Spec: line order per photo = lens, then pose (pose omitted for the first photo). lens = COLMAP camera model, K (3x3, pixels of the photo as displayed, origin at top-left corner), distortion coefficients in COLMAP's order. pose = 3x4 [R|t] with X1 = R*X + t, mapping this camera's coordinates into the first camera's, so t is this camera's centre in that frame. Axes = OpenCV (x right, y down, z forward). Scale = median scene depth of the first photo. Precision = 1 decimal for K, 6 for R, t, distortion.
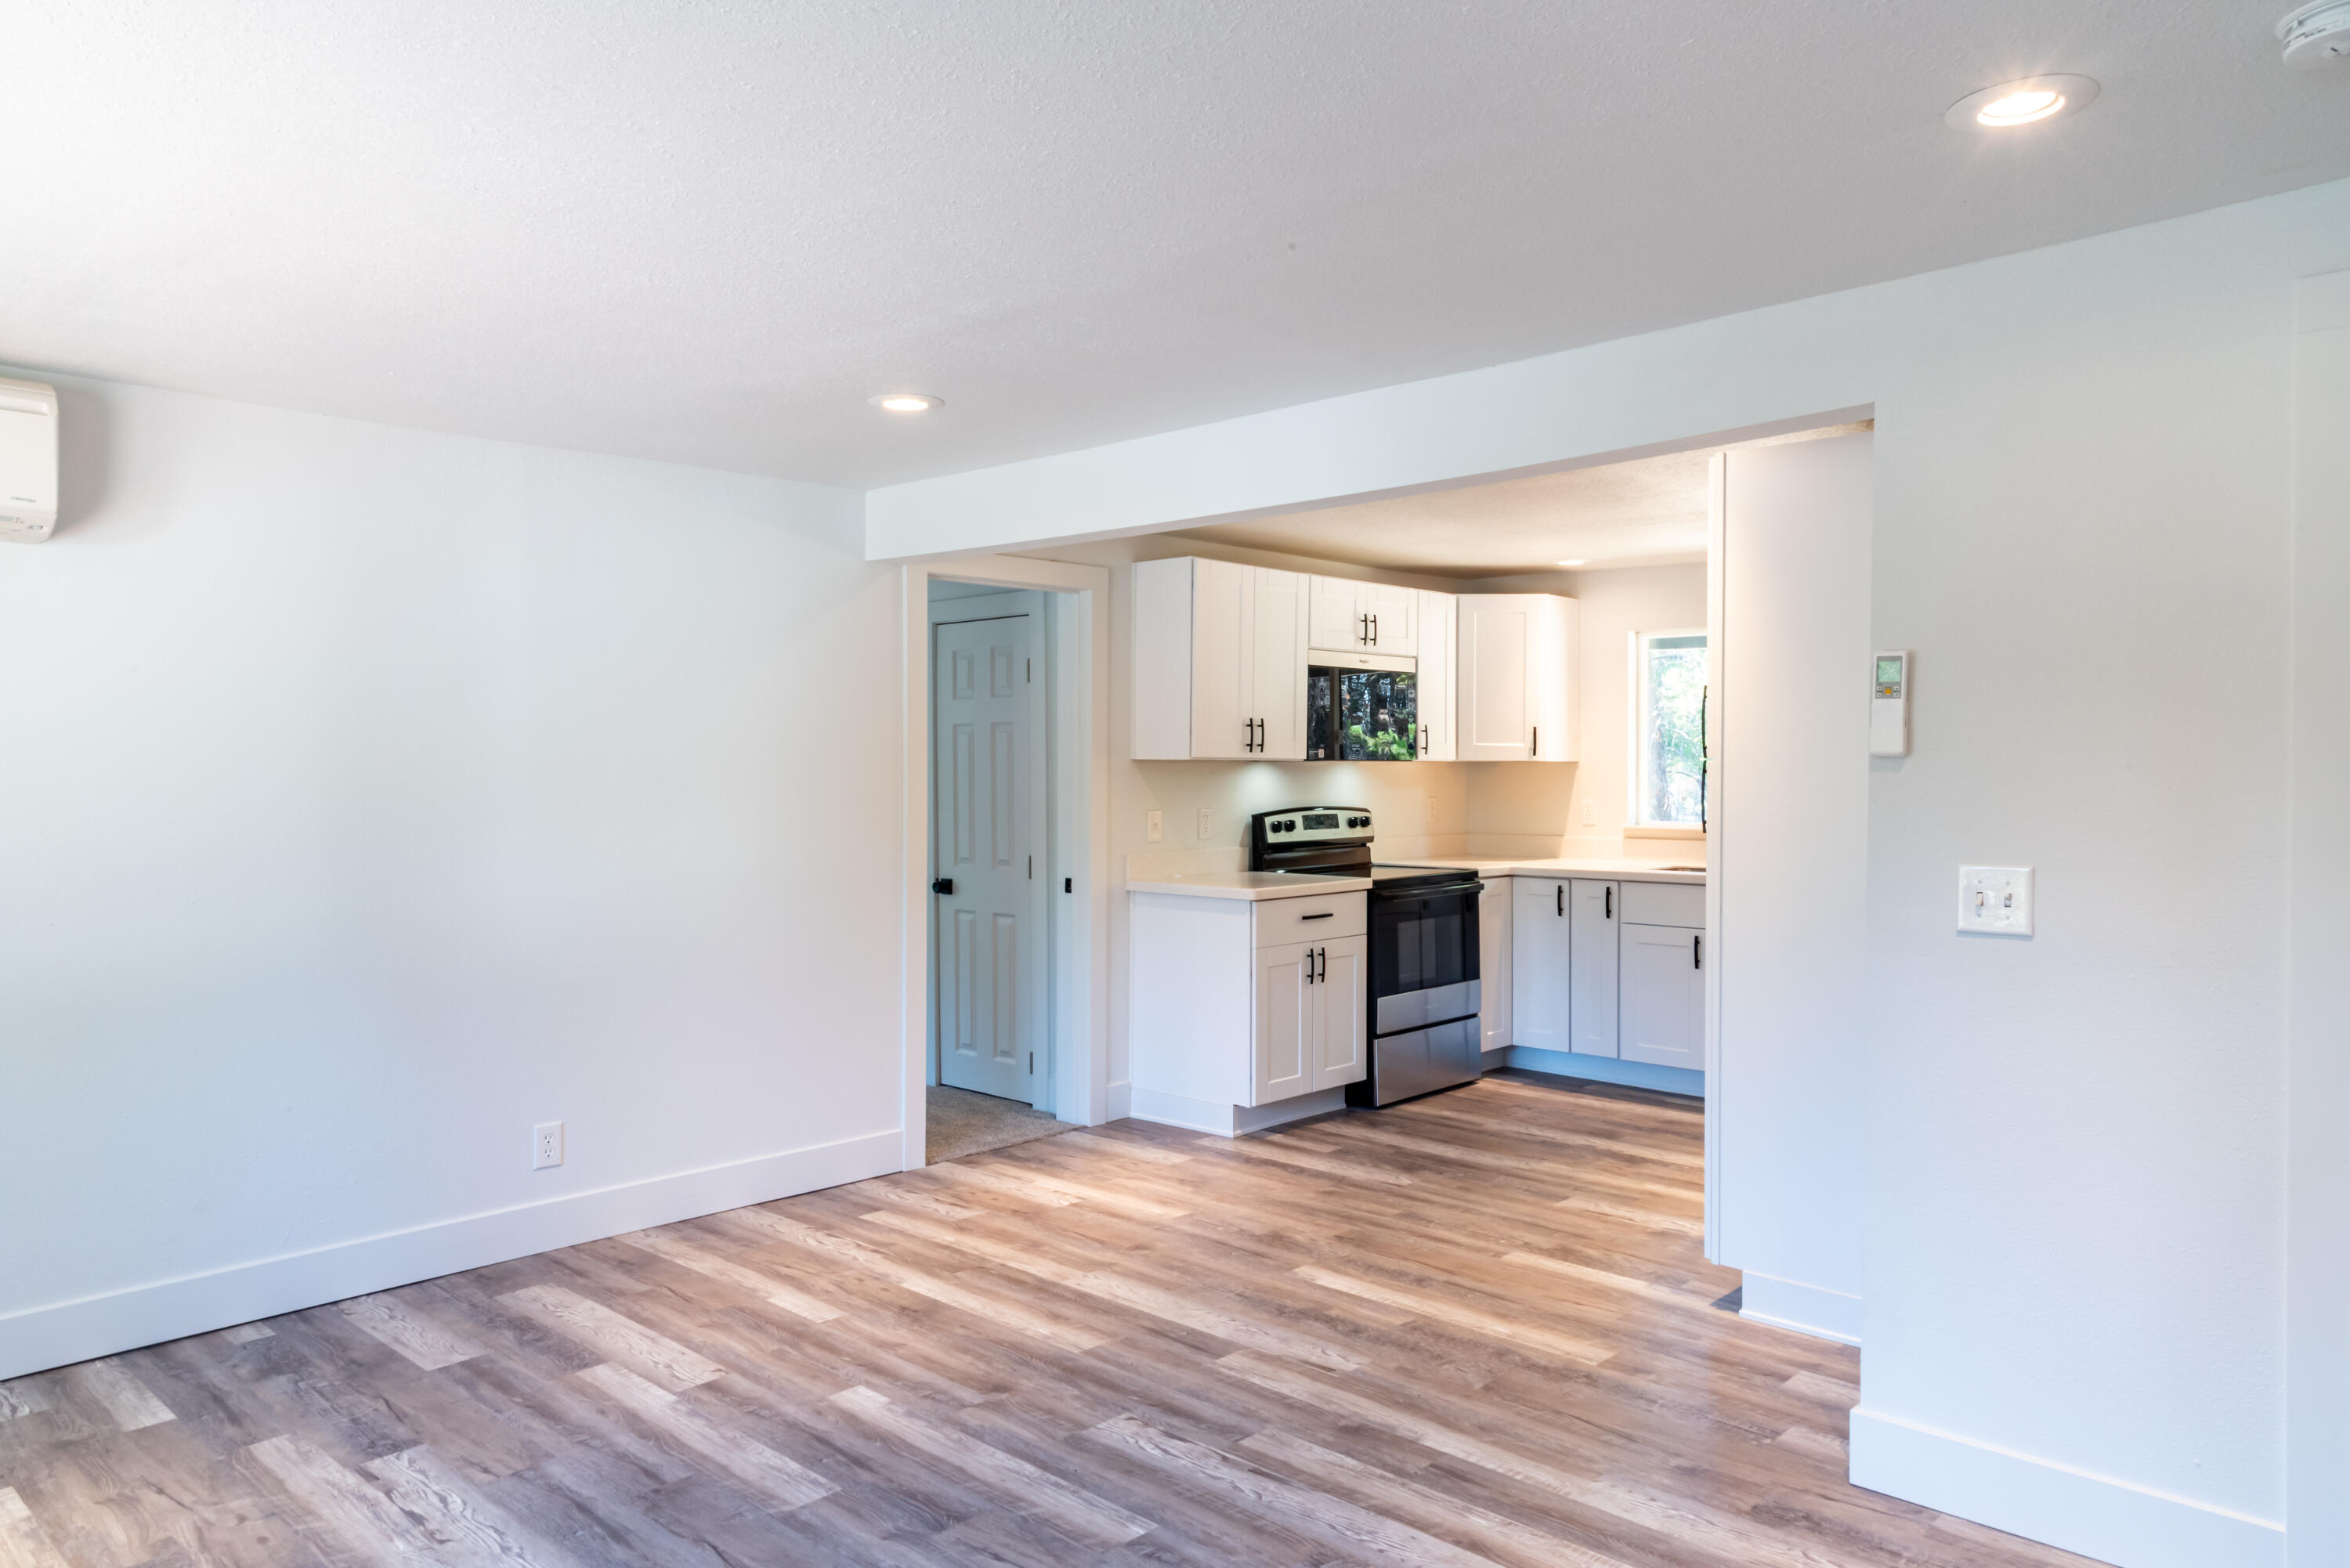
lens RADIAL K [[1556.8, 0, 1164.2], [0, 1556.8, 790.7], [0, 0, 1]] dist [0.022512, -0.019685]
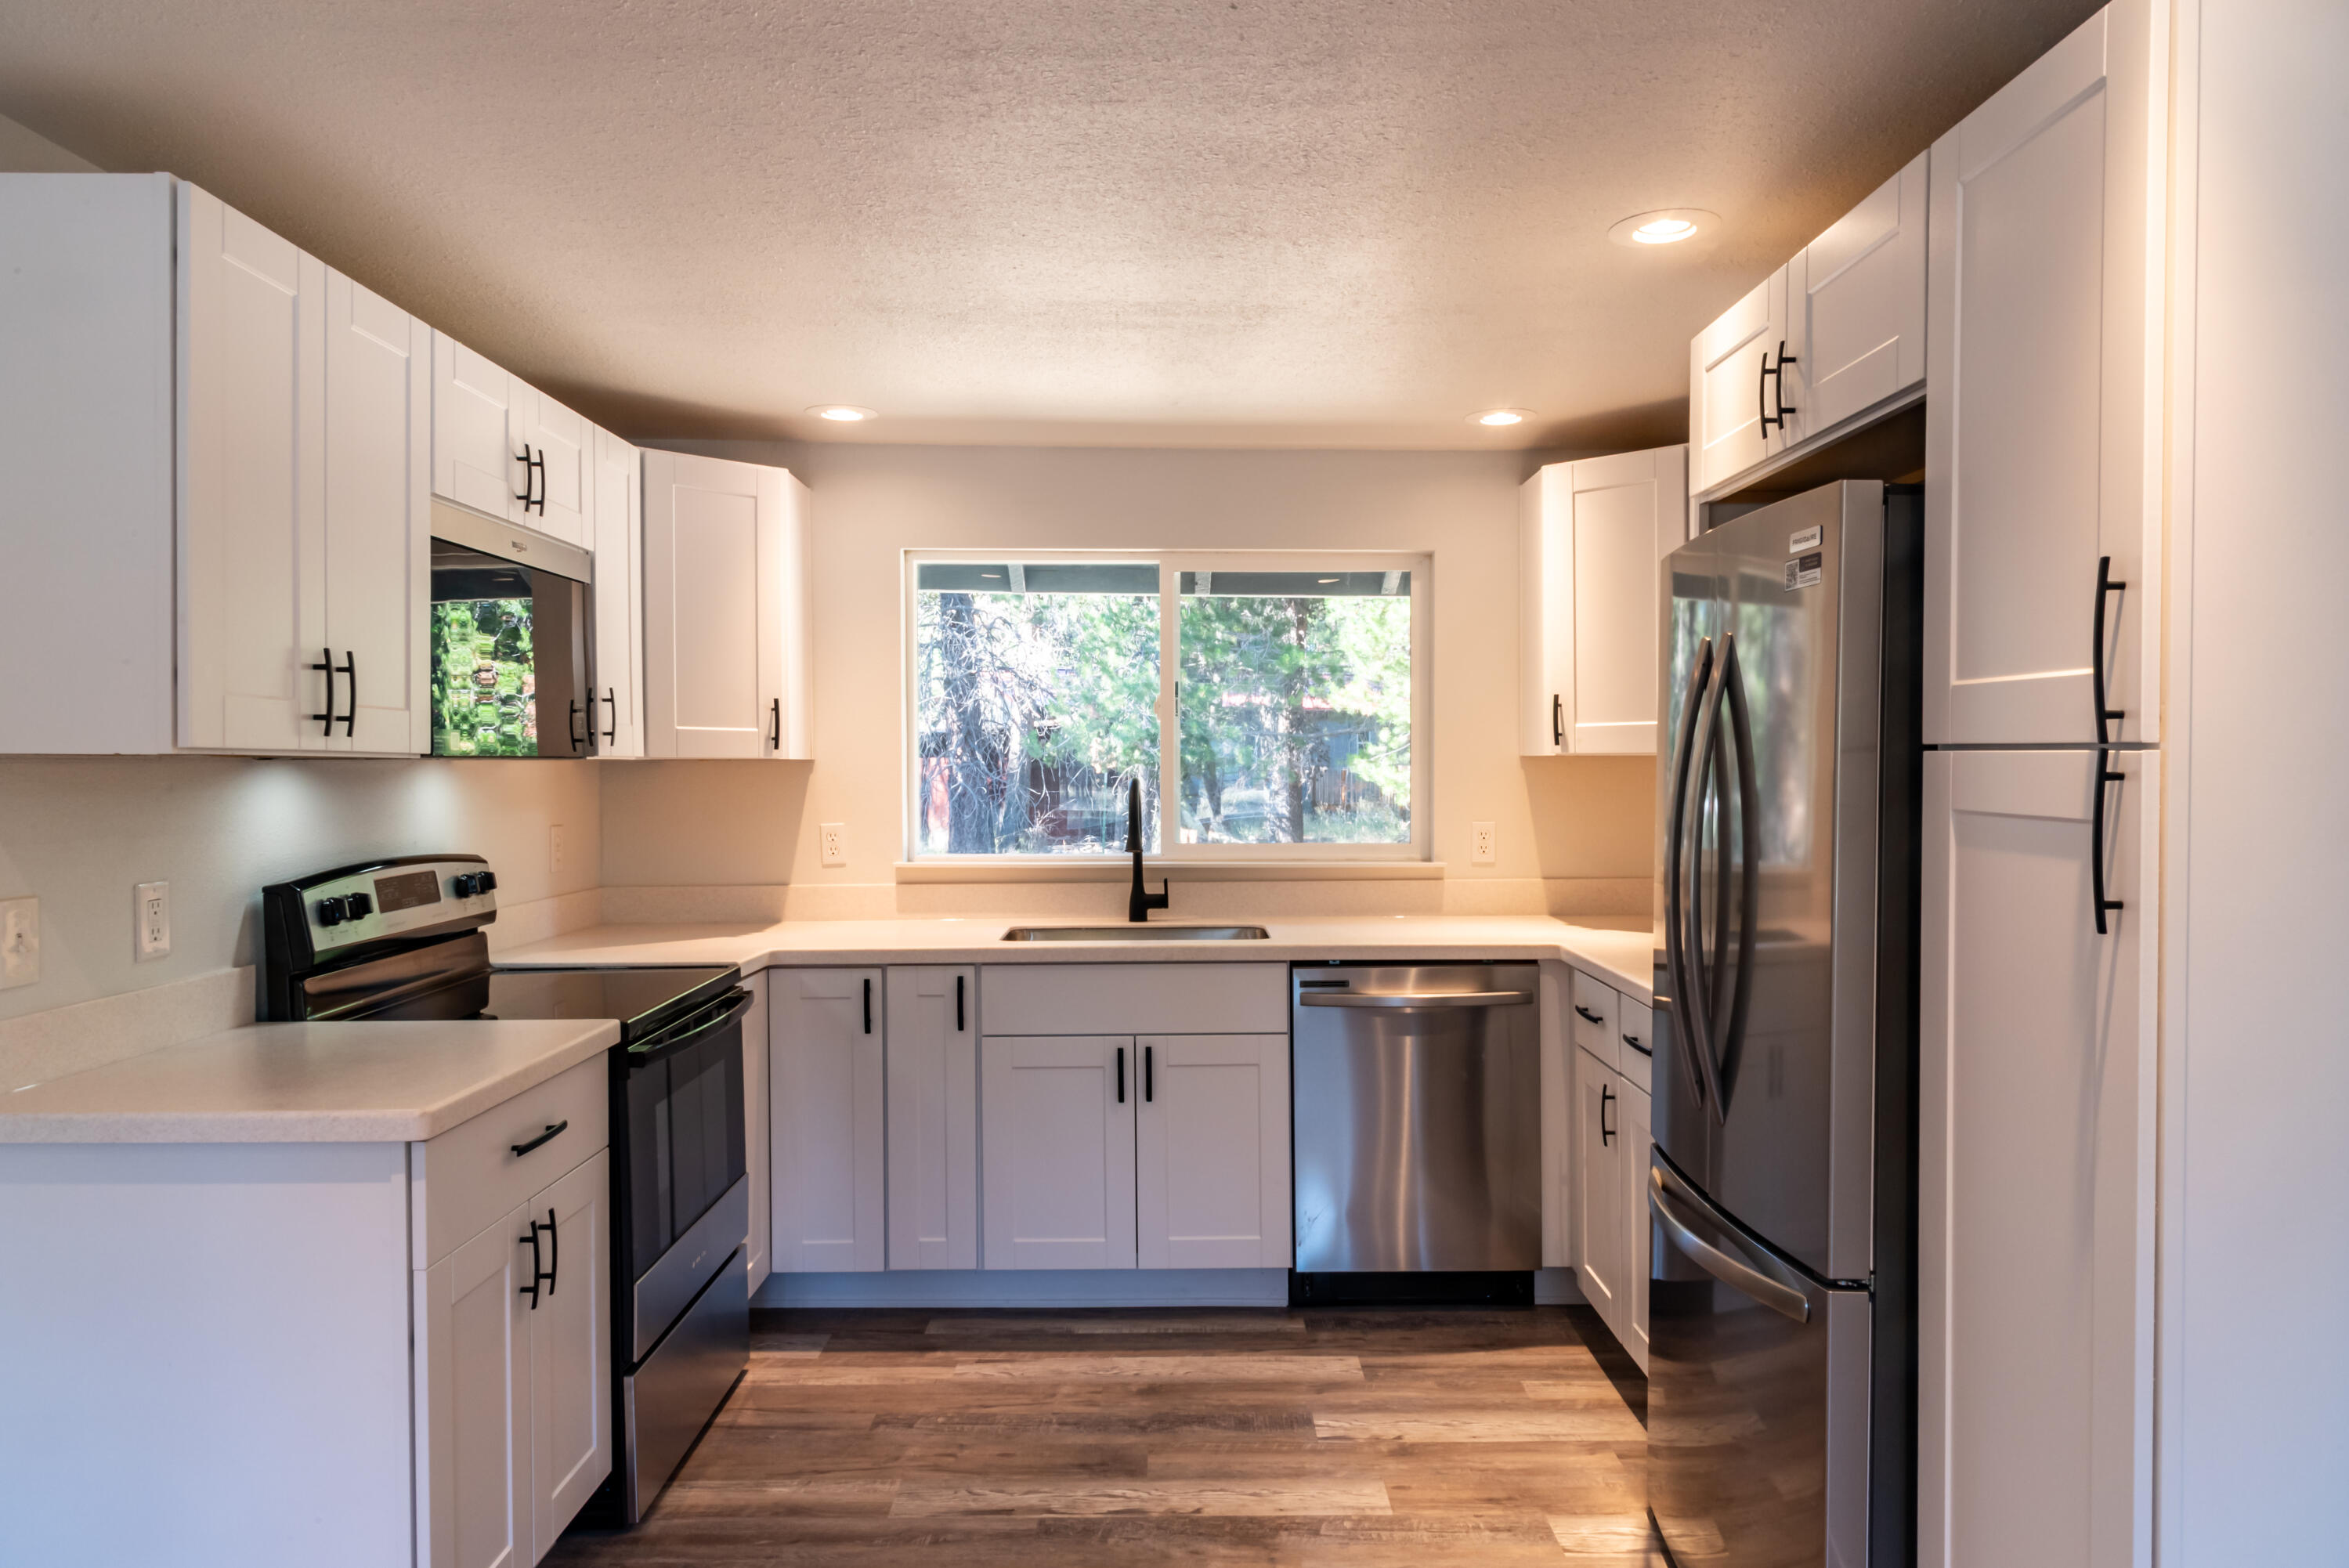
lens RADIAL K [[1571.8, 0, 1174.5], [0, 1571.8, 784.0], [0, 0, 1]] dist [0.008655, -0.002805]
pose [[0.722158, -0.012194, 0.691620, -0.086892], [0.015196, 0.999883, 0.001762, -0.013573], [-0.691561, 0.009238, 0.722259, 0.766161]]
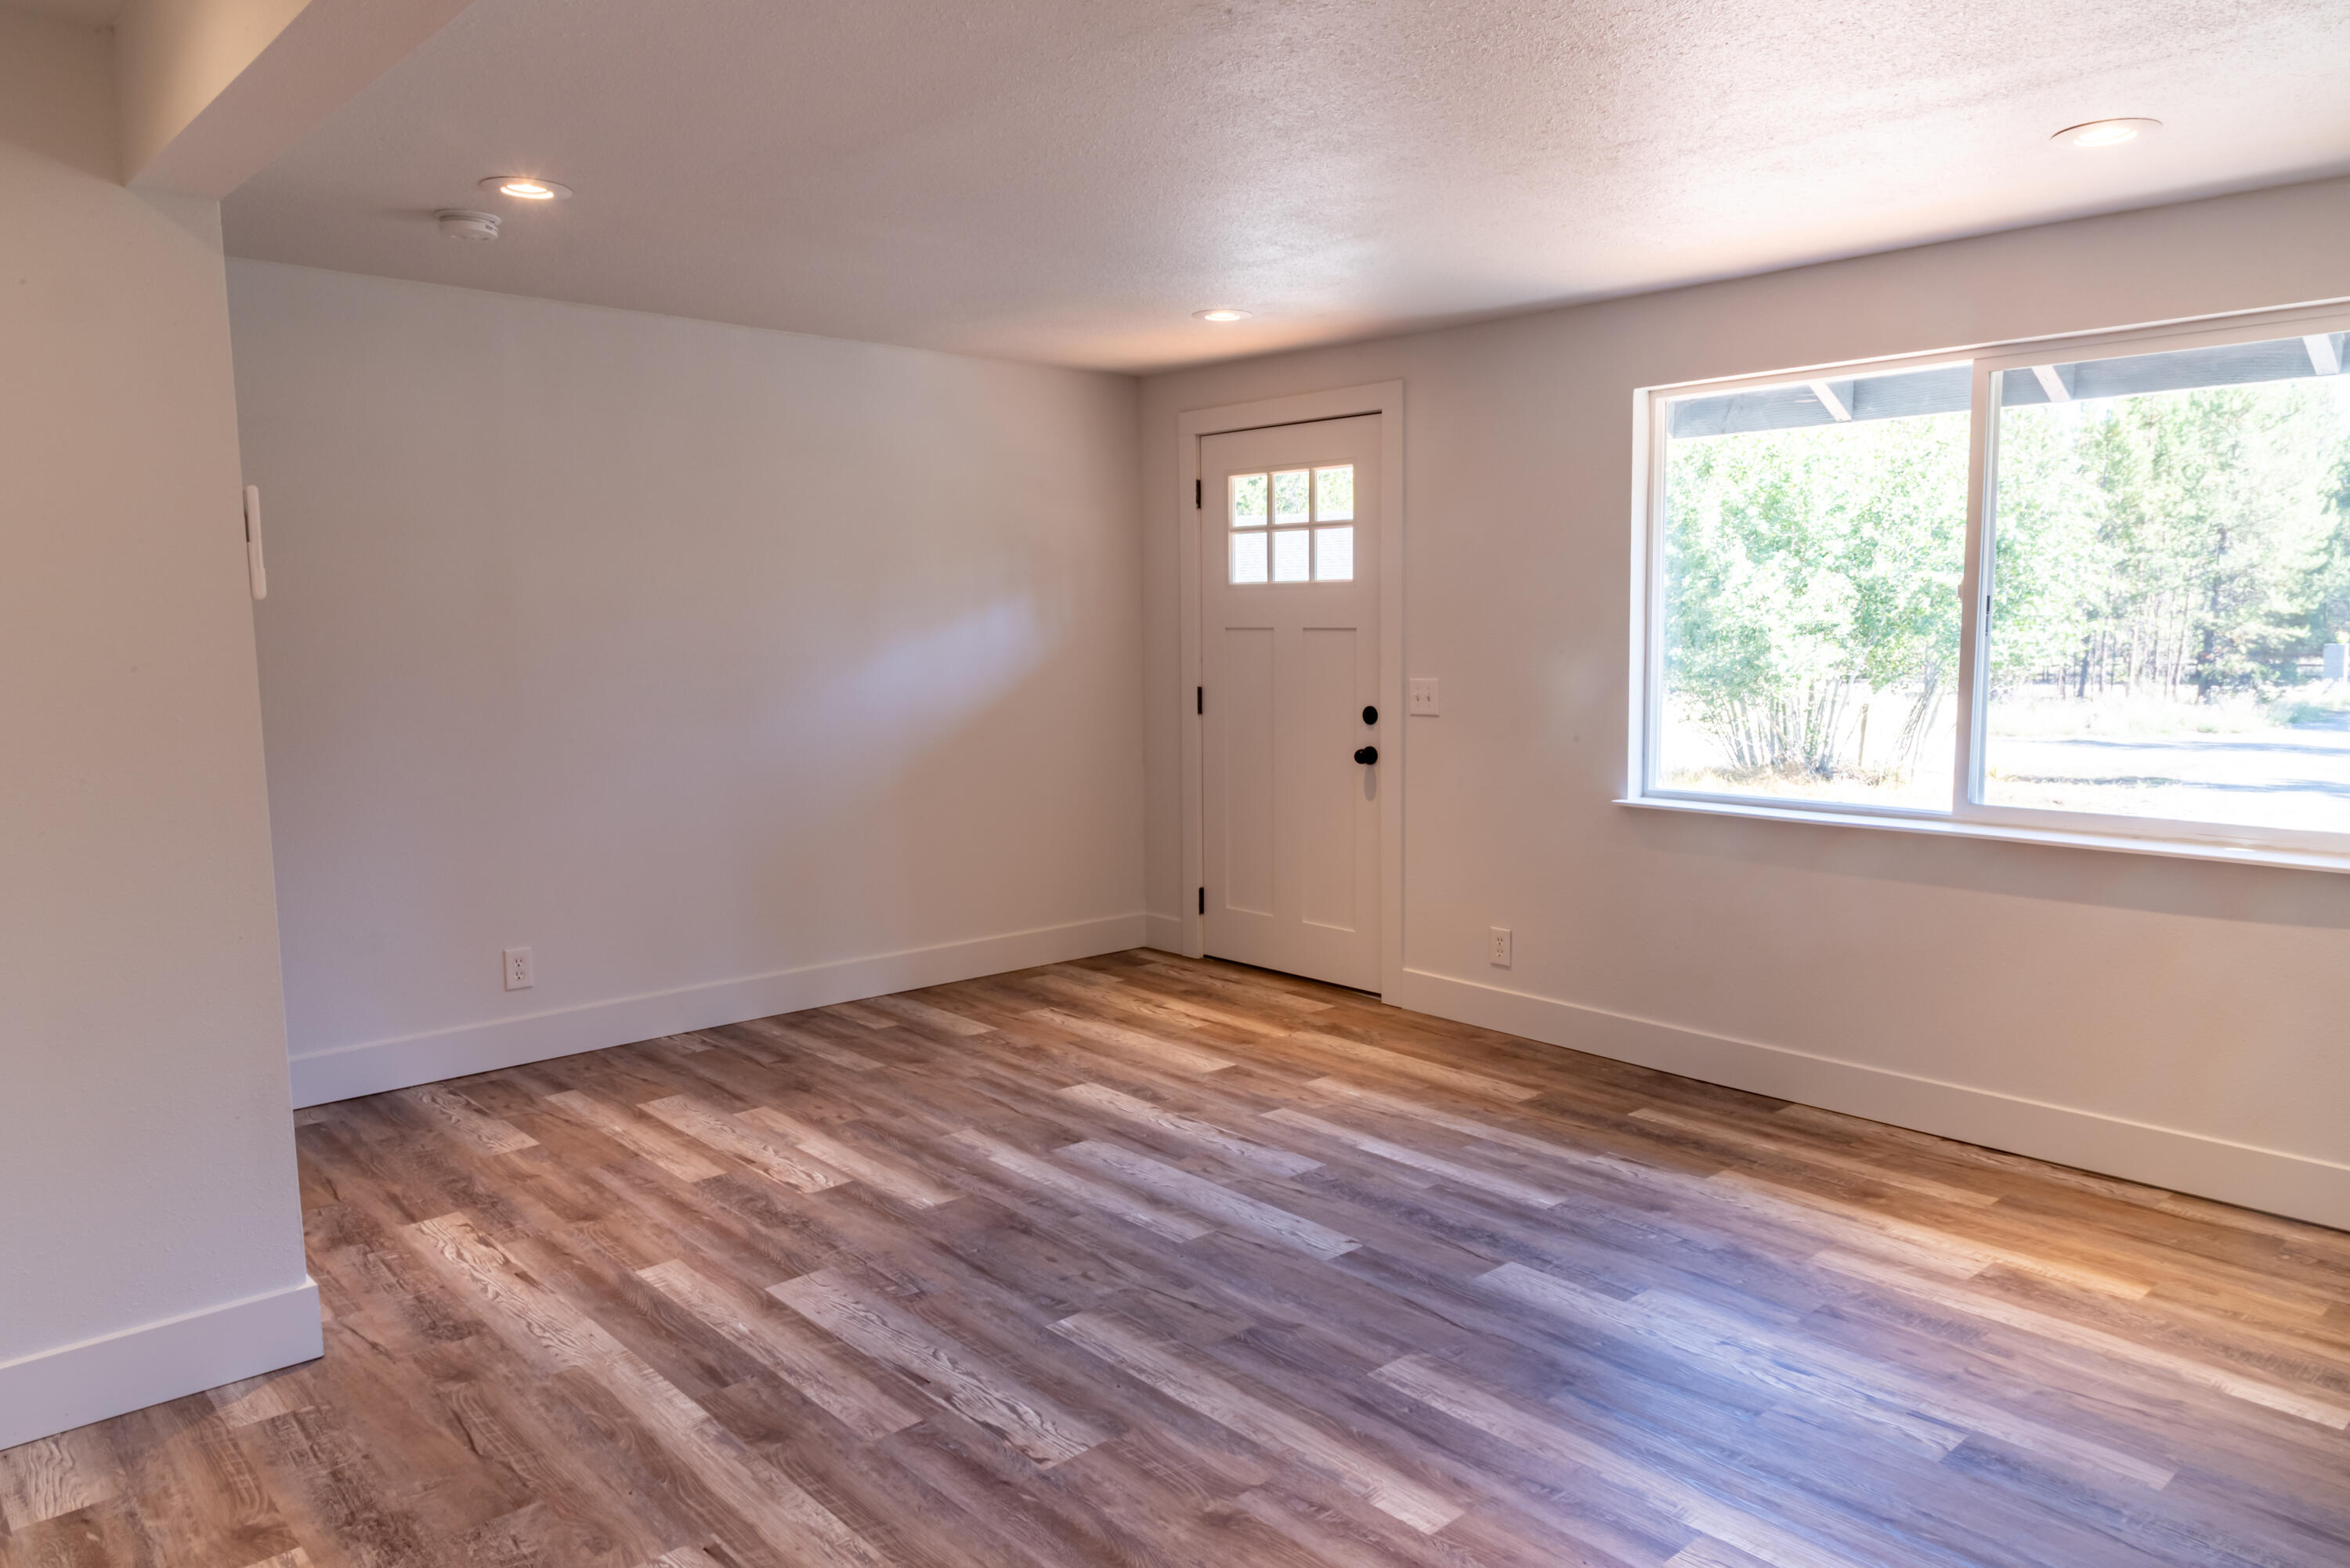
lens RADIAL K [[1572.4, 0, 1175.0], [0, 1572.4, 784.0], [0, 0, 1]] dist [0.008655, -0.002805]
pose [[-0.998178, 0.002976, 0.060268, -0.097437], [0.010499, 0.992115, 0.124893, -0.017025], [-0.059421, 0.125298, -0.990338, 1.245438]]
